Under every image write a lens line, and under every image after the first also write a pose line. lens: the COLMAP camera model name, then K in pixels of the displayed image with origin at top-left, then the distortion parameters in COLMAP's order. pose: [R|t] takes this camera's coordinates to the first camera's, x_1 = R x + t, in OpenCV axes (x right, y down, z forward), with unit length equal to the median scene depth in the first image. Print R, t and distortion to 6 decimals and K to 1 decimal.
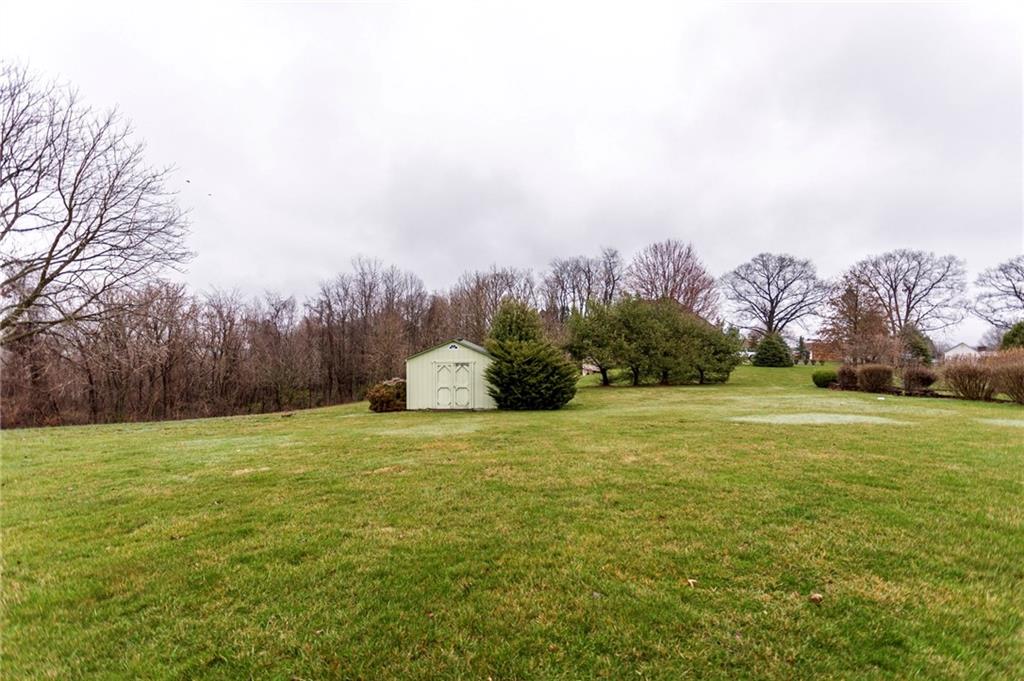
lens RADIAL K [[461.2, 0, 511.8], [0, 461.2, 338.4], [0, 0, 1]] dist [-0.000369, 0.000005]
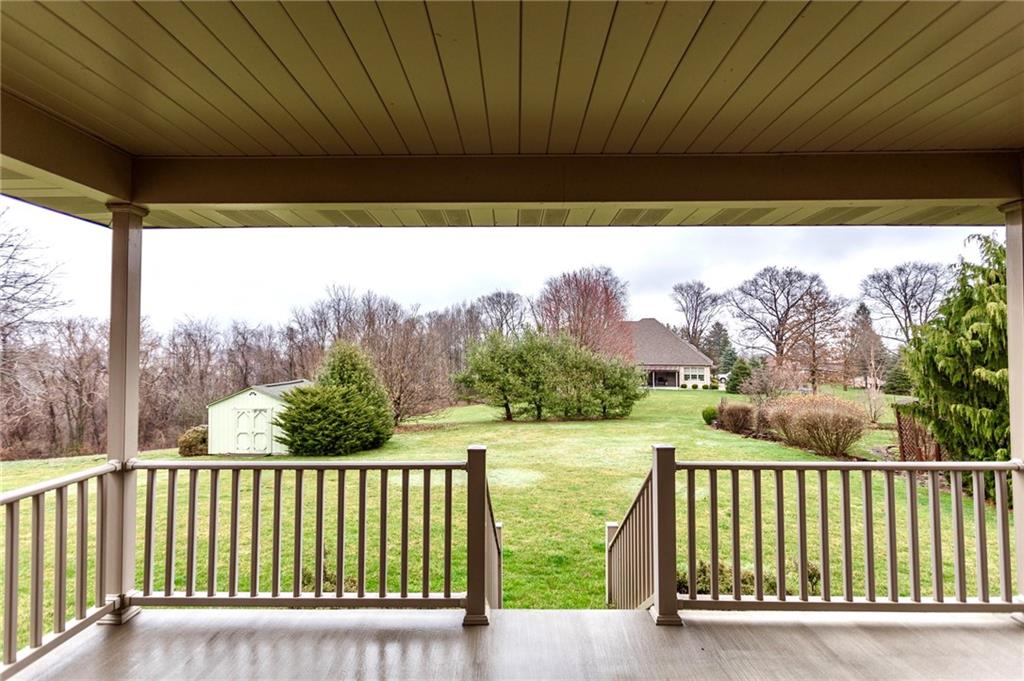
lens RADIAL K [[487.1, 0, 511.5], [0, 487.1, 338.7], [0, 0, 1]] dist [-0.003417, -0.000136]
pose [[0.997184, -0.013236, -0.073810, 0.359590], [0.010551, 0.999273, -0.036644, -0.039208], [0.074241, 0.035762, 0.996599, -0.034921]]
